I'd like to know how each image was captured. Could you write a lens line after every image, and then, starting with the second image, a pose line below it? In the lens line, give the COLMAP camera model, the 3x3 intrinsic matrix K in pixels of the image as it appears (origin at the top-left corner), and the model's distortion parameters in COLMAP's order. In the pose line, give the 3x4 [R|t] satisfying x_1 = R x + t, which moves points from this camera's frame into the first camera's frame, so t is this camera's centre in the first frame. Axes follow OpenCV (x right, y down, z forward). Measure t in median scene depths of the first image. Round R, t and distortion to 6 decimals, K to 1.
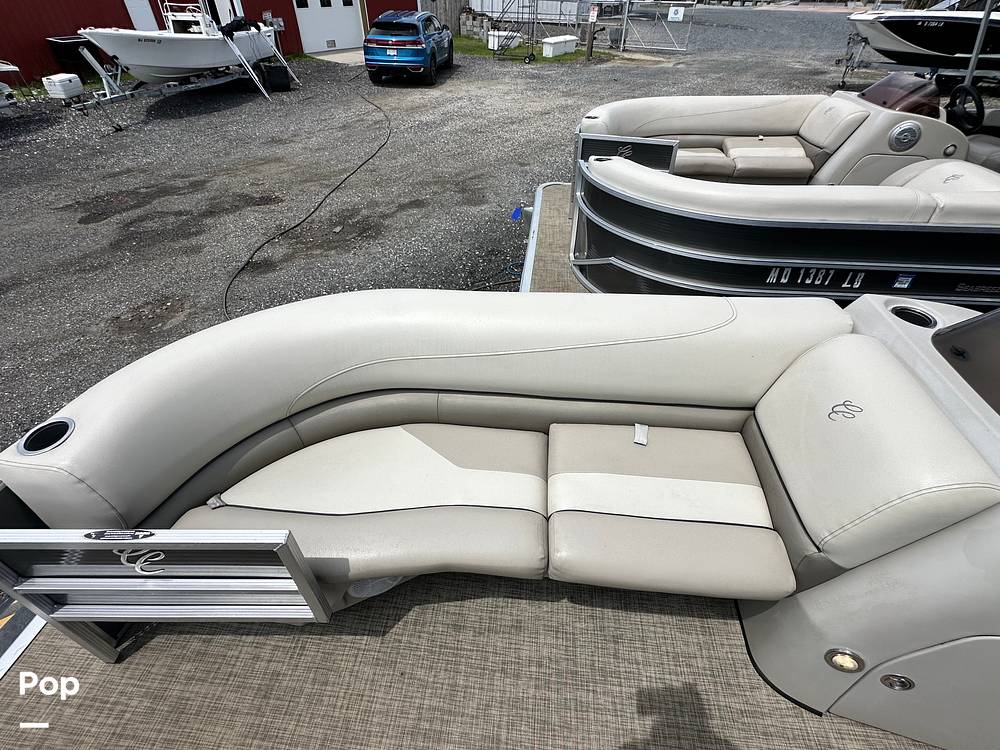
lens RADIAL K [[471.7, 0, 498.0], [0, 471.7, 379.1], [0, 0, 1]] dist [-0.001374, 0.000006]
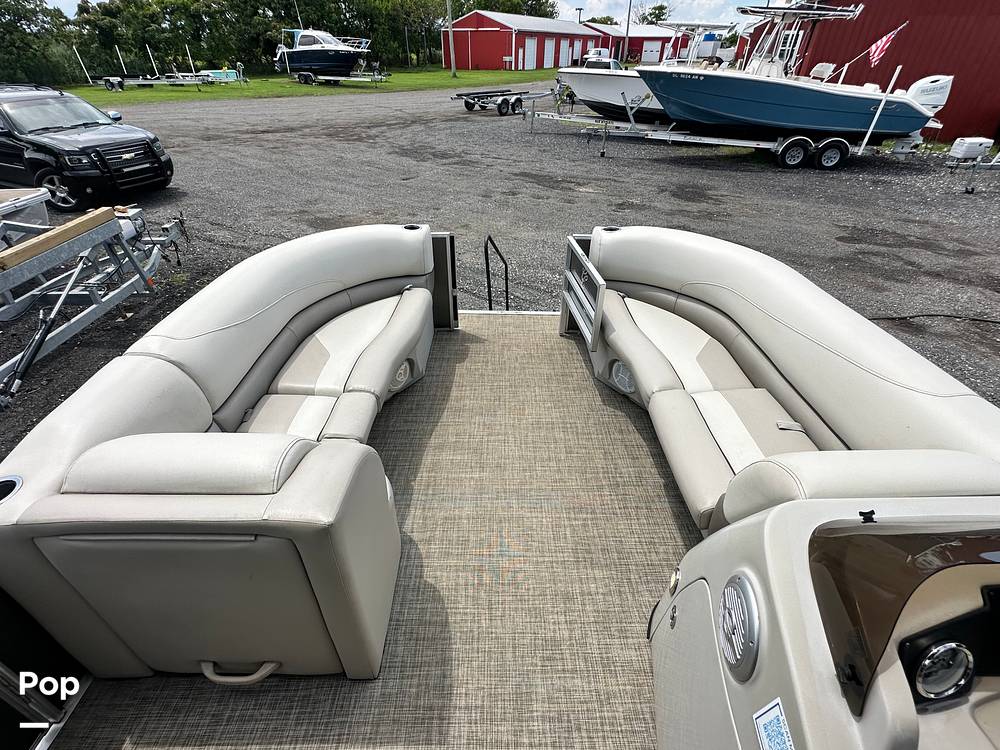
lens RADIAL K [[471.7, 0, 498.0], [0, 471.7, 379.1], [0, 0, 1]] dist [-0.001374, 0.000006]
pose [[0.100445, 0.569788, -0.815630, 0.236179], [-0.647034, 0.660159, 0.381495, 0.013112], [0.755816, 0.489421, 0.434982, -0.025317]]
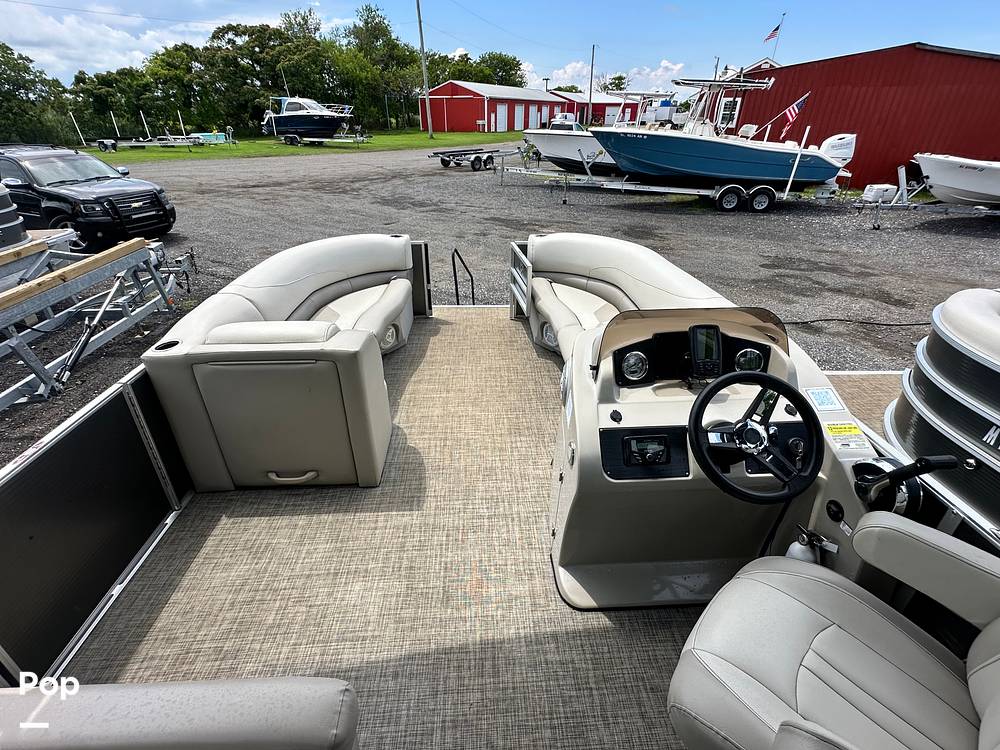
lens RADIAL K [[471.7, 0, 498.0], [0, 471.7, 379.1], [0, 0, 1]] dist [-0.001374, 0.000006]
pose [[0.146512, 0.483840, -0.862805, 0.400825], [-0.641772, 0.710234, 0.289303, 0.011533], [0.752770, 0.511338, 0.414574, -0.022720]]
